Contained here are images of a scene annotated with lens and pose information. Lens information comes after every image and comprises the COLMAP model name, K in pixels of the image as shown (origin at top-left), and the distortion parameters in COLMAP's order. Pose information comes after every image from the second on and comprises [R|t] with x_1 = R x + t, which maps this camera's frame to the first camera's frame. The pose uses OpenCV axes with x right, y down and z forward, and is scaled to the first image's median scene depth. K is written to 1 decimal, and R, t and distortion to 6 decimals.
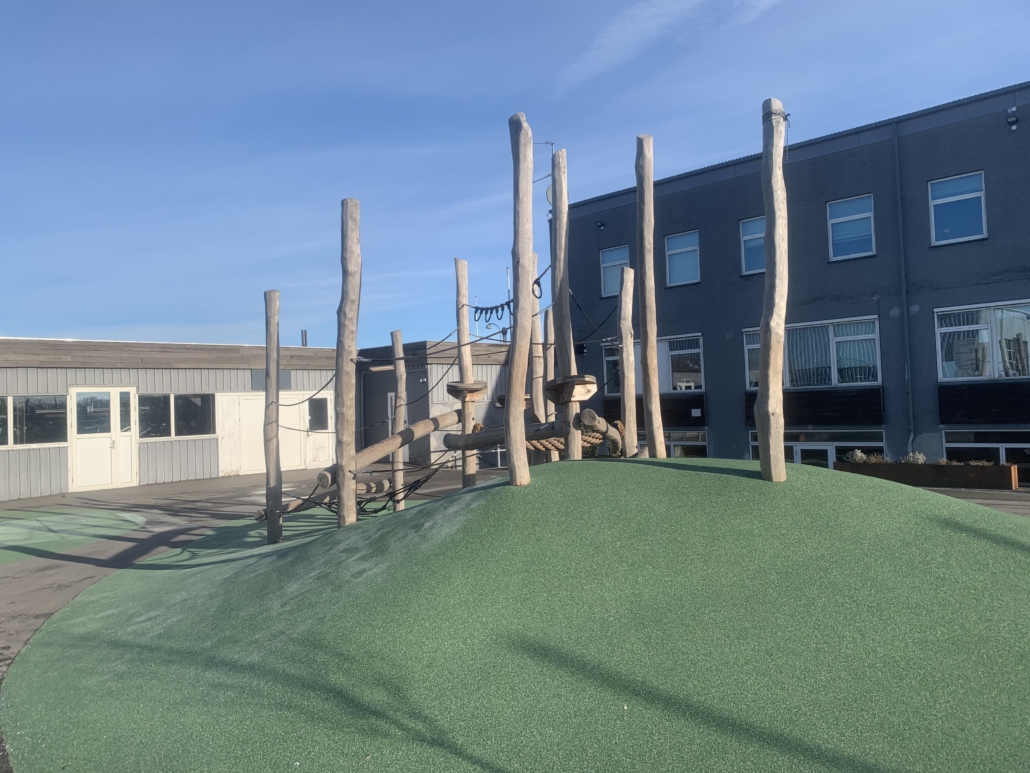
lens RADIAL K [[785.8, 0, 519.4], [0, 785.8, 385.5], [0, 0, 1]] dist [0.057564, -0.057906]
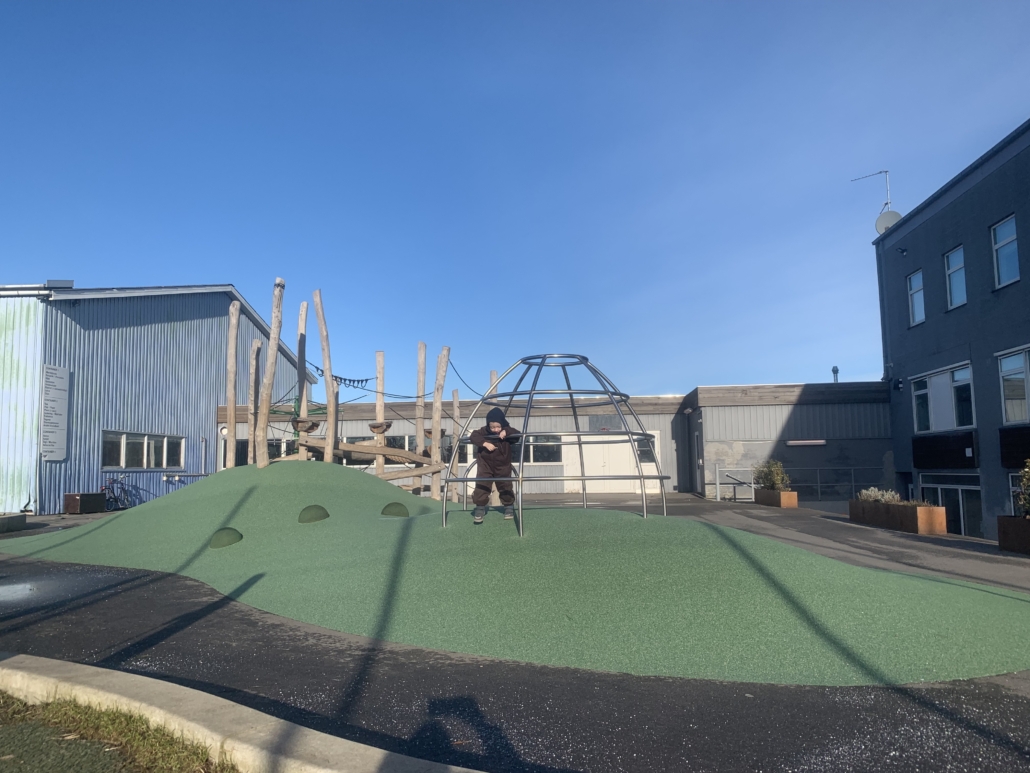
lens RADIAL K [[785.8, 0, 519.4], [0, 785.8, 385.5], [0, 0, 1]] dist [0.057564, -0.057906]
pose [[0.629587, -0.053684, -0.775073, 0.693984], [0.009492, 0.998067, -0.061418, 0.011650], [0.776872, 0.031311, 0.628880, 0.072126]]
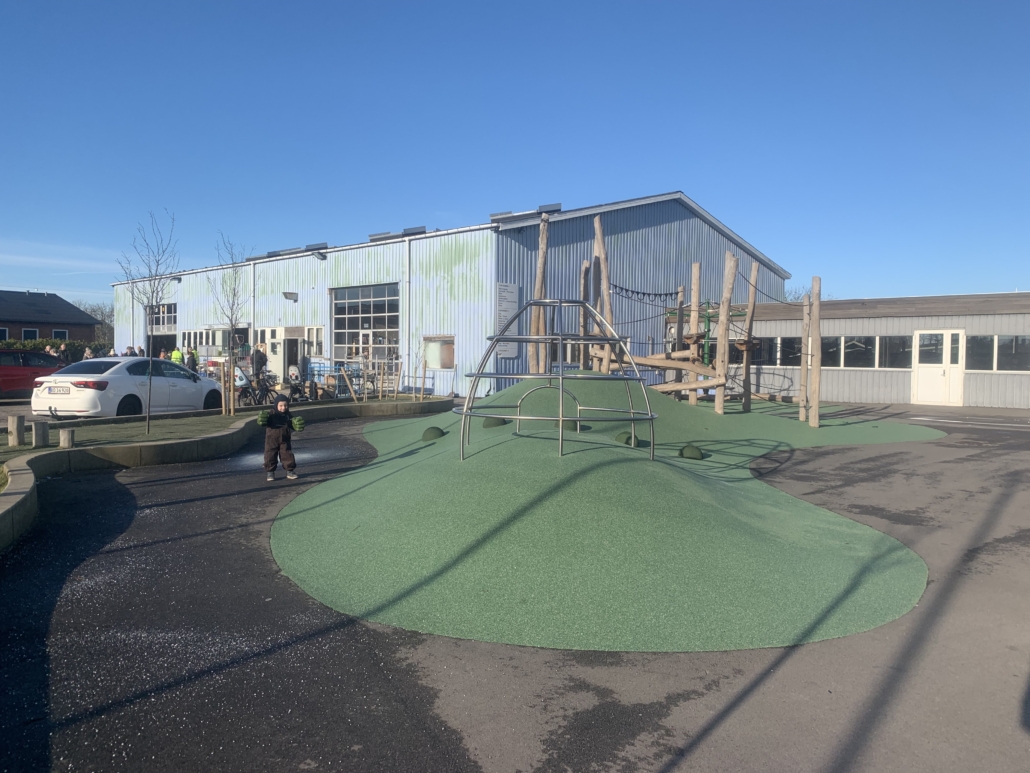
lens RADIAL K [[785.8, 0, 519.4], [0, 785.8, 385.5], [0, 0, 1]] dist [0.057564, -0.057906]
pose [[-0.021826, 0.073830, -0.997032, 0.817028], [0.010826, 0.997228, 0.073608, -0.010516], [0.999703, -0.009187, -0.022565, 0.309231]]
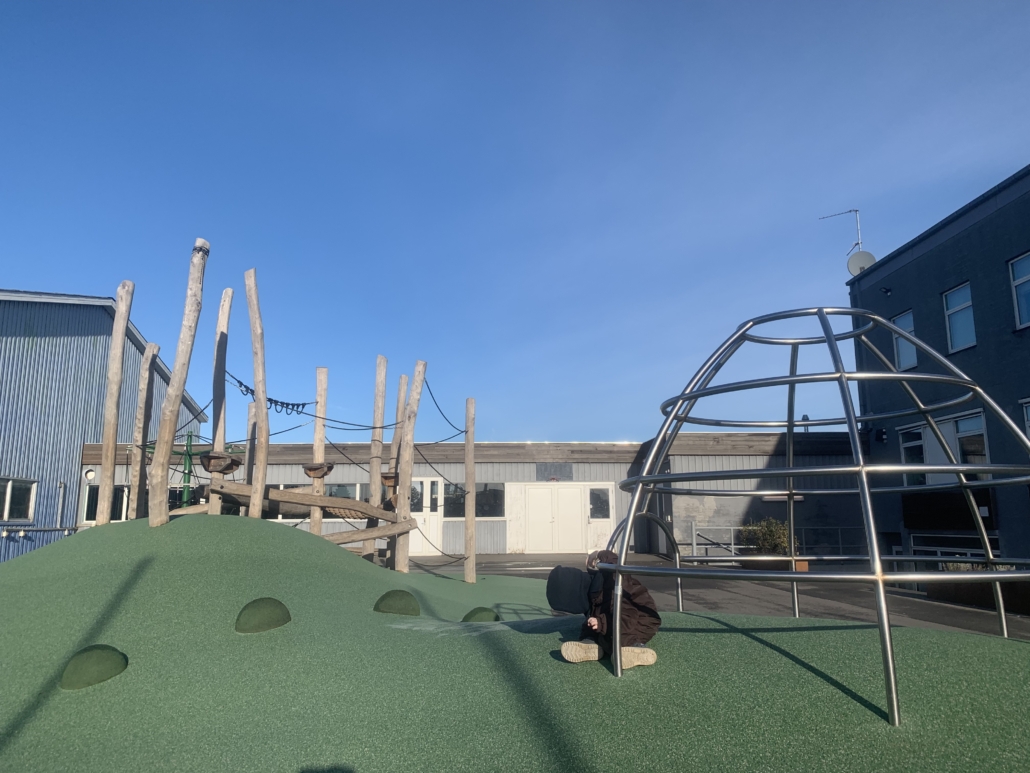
lens RADIAL K [[787.3, 0, 524.7], [0, 787.3, 372.3], [0, 0, 1]] dist [0.027306, -0.002948]
pose [[0.734675, -0.092619, -0.672067, 0.499818], [-0.006025, 0.989707, -0.142980, 0.015311], [0.678392, 0.109093, 0.726555, 0.132717]]
